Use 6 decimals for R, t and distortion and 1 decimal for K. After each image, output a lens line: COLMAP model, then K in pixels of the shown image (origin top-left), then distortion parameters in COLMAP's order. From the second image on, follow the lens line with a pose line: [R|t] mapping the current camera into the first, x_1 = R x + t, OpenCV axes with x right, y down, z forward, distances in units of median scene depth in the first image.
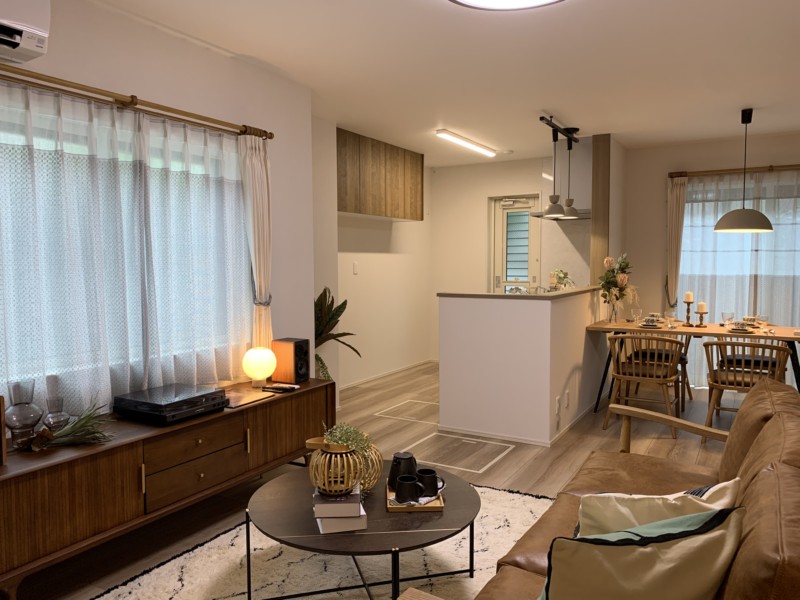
lens RADIAL K [[599.9, 0, 397.8], [0, 599.9, 303.2], [0, 0, 1]] dist [0.048404, -0.088489]
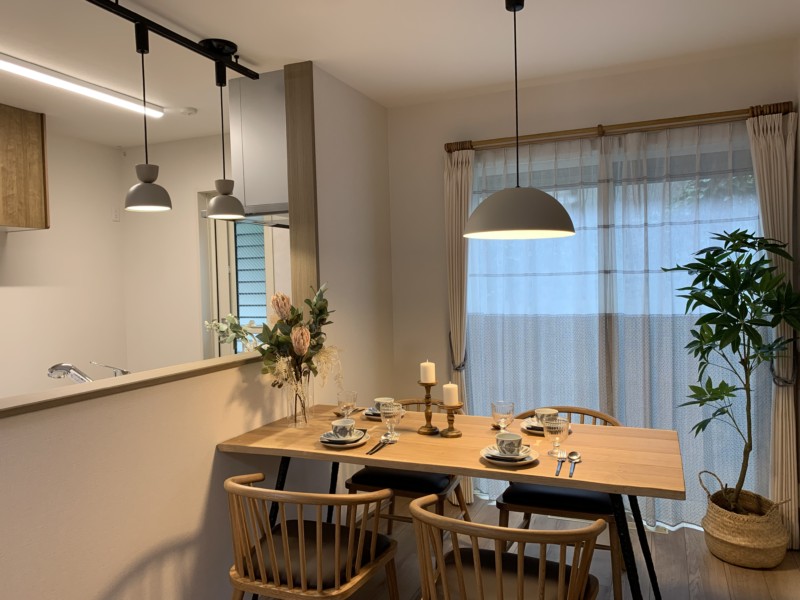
lens RADIAL K [[599.9, 0, 397.8], [0, 599.9, 303.2], [0, 0, 1]] dist [0.048404, -0.088489]
pose [[0.992121, -0.025838, 0.122591, 0.353422], [0.029953, 0.999044, -0.031845, -0.045459], [-0.121651, 0.035266, 0.991946, 0.459171]]
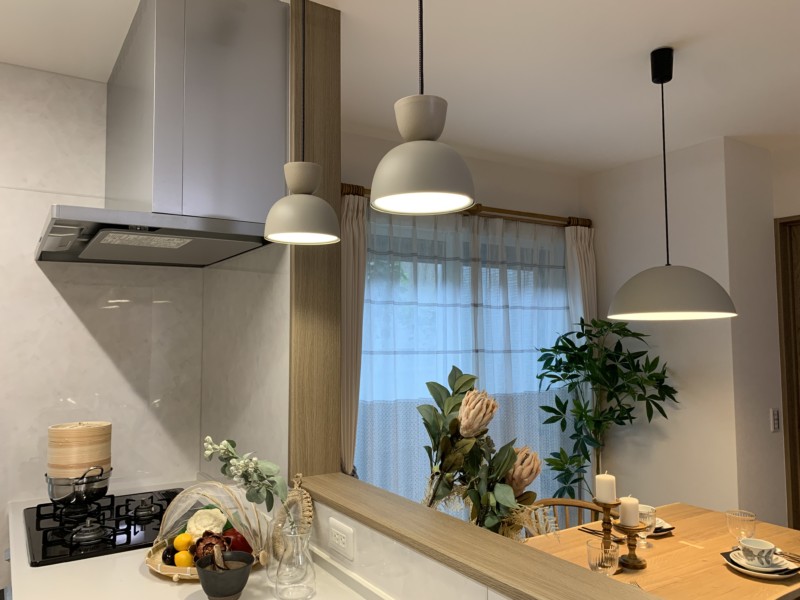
lens RADIAL K [[599.9, 0, 397.8], [0, 599.9, 303.2], [0, 0, 1]] dist [0.048404, -0.088489]
pose [[0.489737, 0.058945, 0.869876, 0.083937], [0.057276, 0.993382, -0.099560, -0.082012], [-0.869987, 0.098581, 0.483119, 0.807241]]
